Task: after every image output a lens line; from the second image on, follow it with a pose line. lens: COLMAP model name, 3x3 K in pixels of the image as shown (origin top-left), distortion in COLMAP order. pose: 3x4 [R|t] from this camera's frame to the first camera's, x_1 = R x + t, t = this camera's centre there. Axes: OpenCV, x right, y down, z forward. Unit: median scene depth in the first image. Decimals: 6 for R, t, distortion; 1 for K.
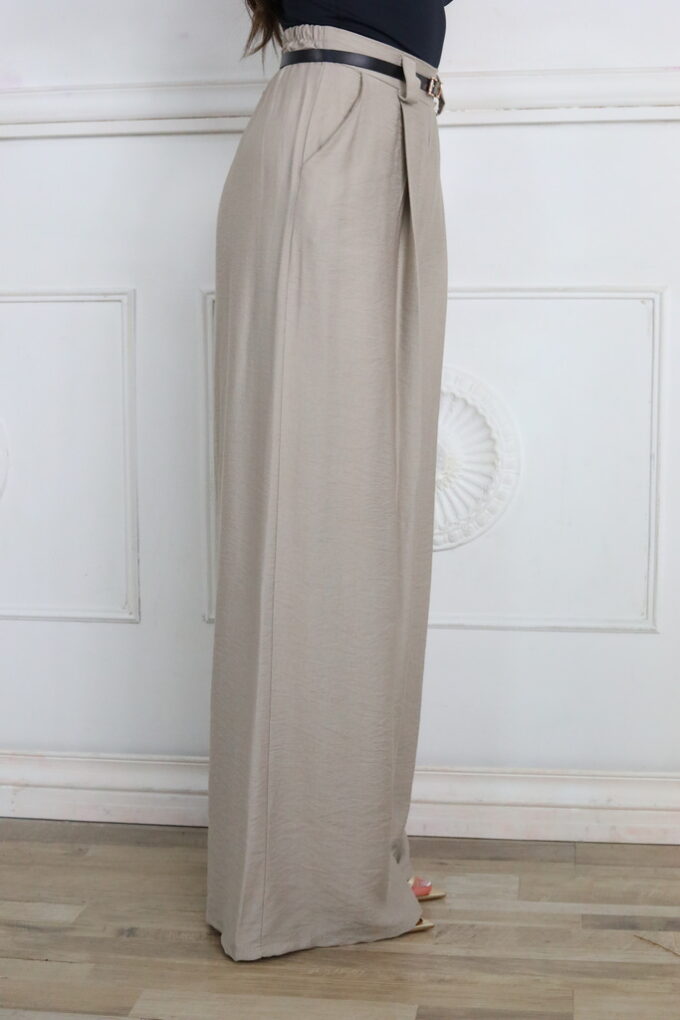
lens RADIAL K [[1491.7, 0, 342.2], [0, 1491.7, 516.6], [0, 0, 1]] dist [-0.112394, 0.000000]
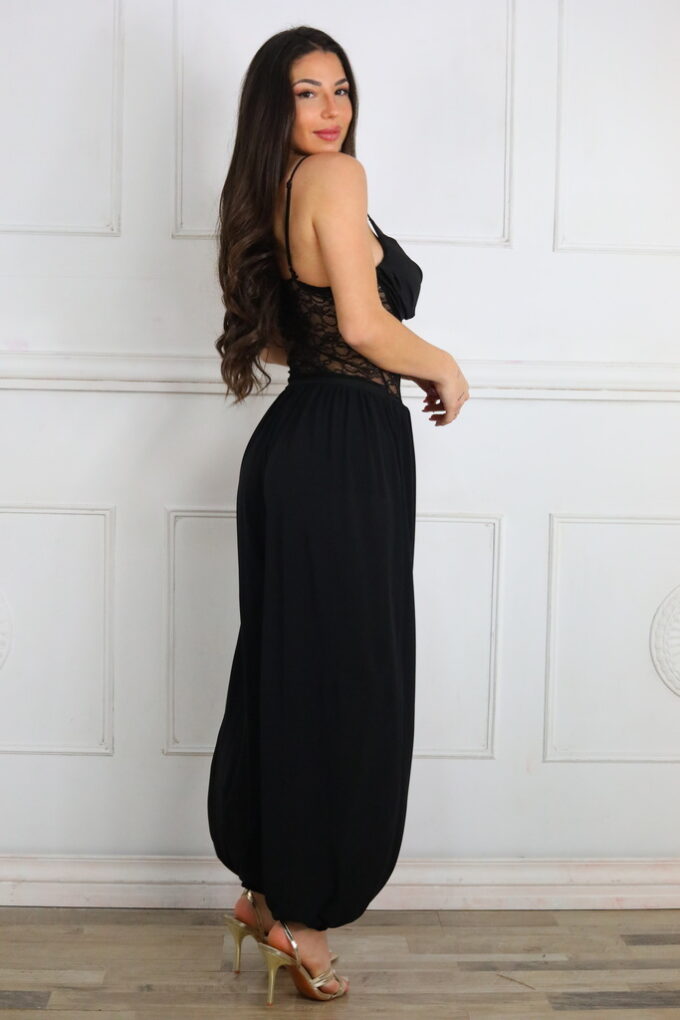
lens RADIAL K [[1491.7, 0, 334.1], [0, 1491.7, 507.9], [0, 0, 1]] dist [-0.112394, 0.000000]
pose [[0.981868, 0.012969, 0.189121, -0.207686], [-0.004758, 0.999029, -0.043807, -0.097815], [-0.189505, 0.042113, 0.980976, -0.364750]]
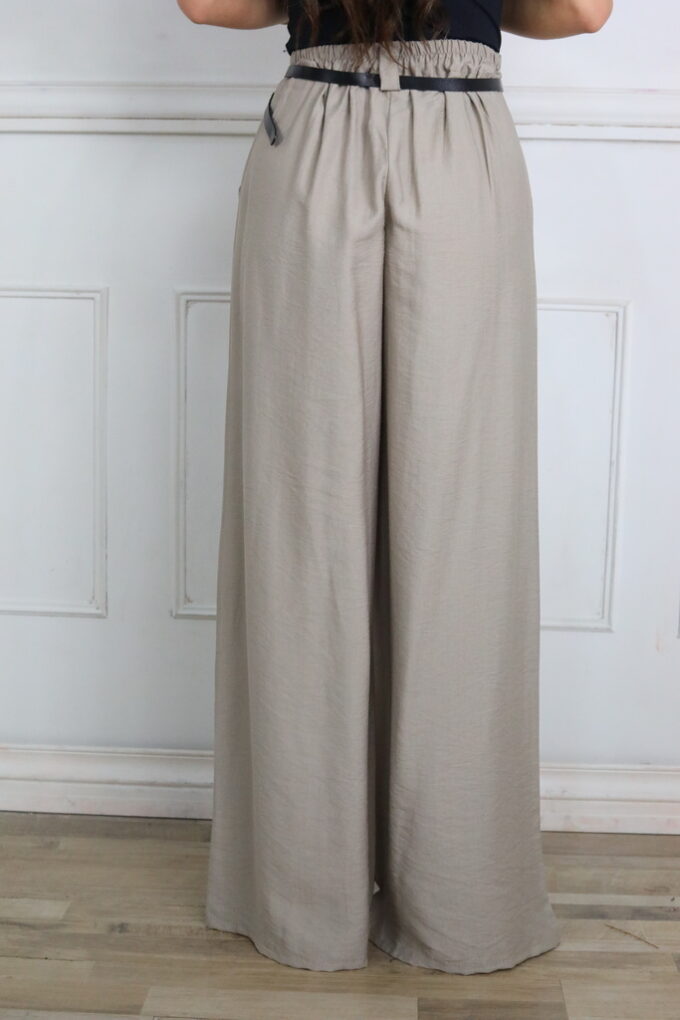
lens RADIAL K [[1491.7, 0, 336.5], [0, 1491.7, 515.9], [0, 0, 1]] dist [-0.112394, 0.000000]
pose [[0.994957, 0.012461, 0.099523, -0.087083], [-0.015261, 0.999507, 0.027423, -0.029453], [-0.099132, -0.028804, 0.994657, -0.020227]]
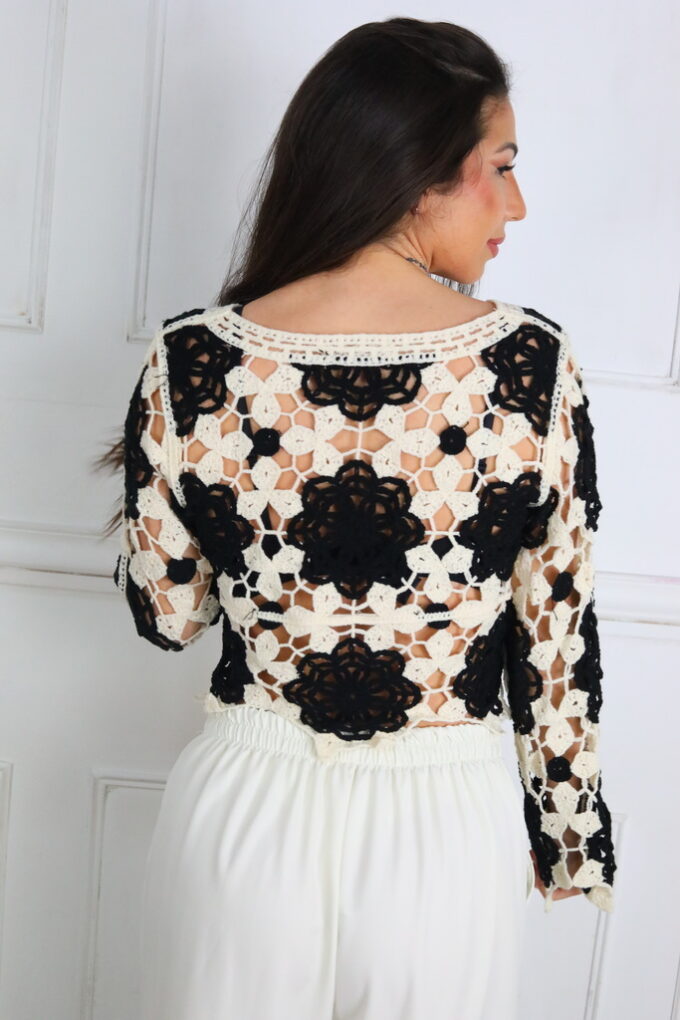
lens RADIAL K [[1491.7, 0, 329.1], [0, 1491.7, 491.5], [0, 0, 1]] dist [-0.112394, 0.000000]
pose [[0.981190, 0.072720, 0.178824, -0.129373], [-0.079323, 0.996396, 0.030044, -0.359429], [-0.175995, -0.043663, 0.983422, 0.161669]]
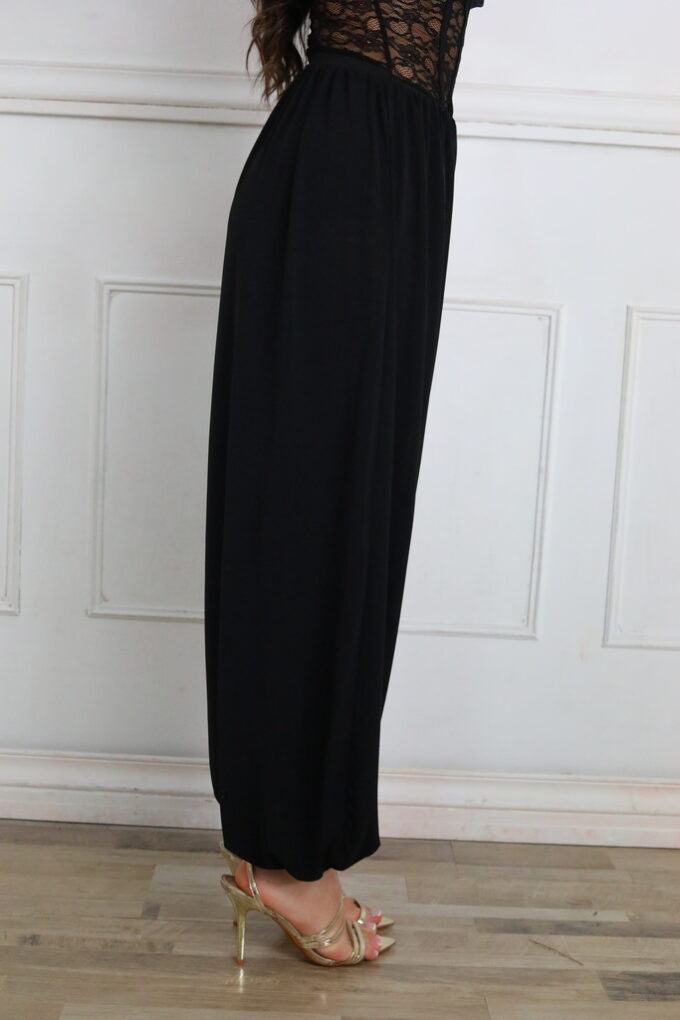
lens RADIAL K [[1491.7, 0, 330.8], [0, 1491.7, 515.2], [0, 0, 1]] dist [-0.112394, 0.000000]
pose [[0.985773, 0.034280, 0.164551, -0.102790], [-0.040104, 0.998676, 0.032202, -0.036095], [-0.163230, -0.038343, 0.985843, 0.006999]]
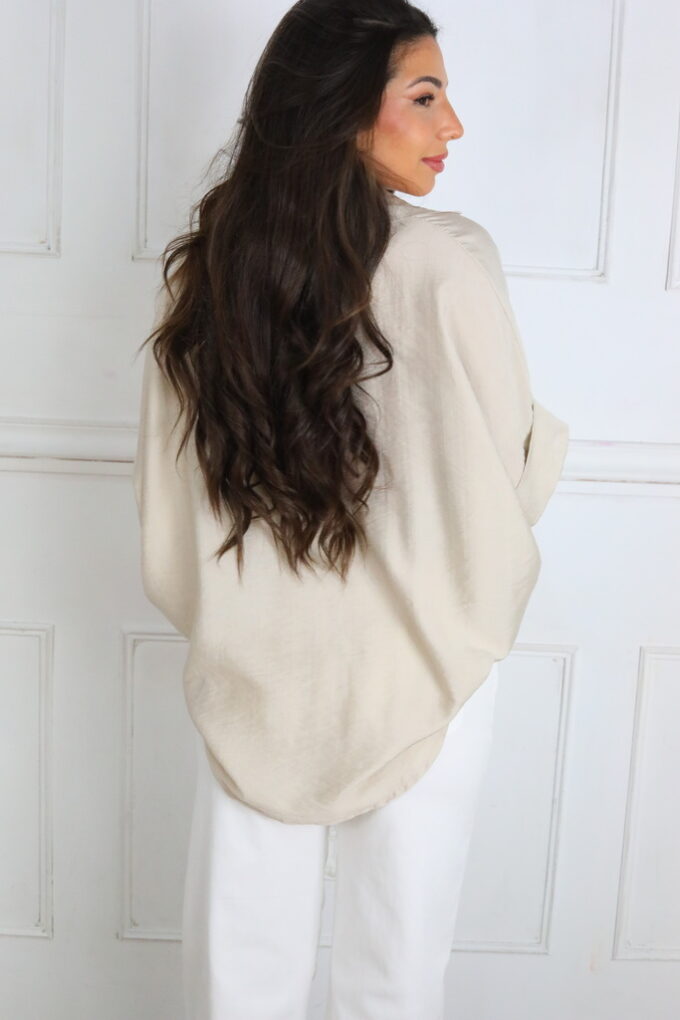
lens RADIAL K [[1491.7, 0, 337.4], [0, 1491.7, 507.0], [0, 0, 1]] dist [-0.112394, 0.000000]
pose [[0.985641, 0.017890, 0.167902, -0.125602], [-0.032377, 0.995944, 0.083944, -0.333867], [-0.165719, -0.088175, 0.982223, 0.003936]]
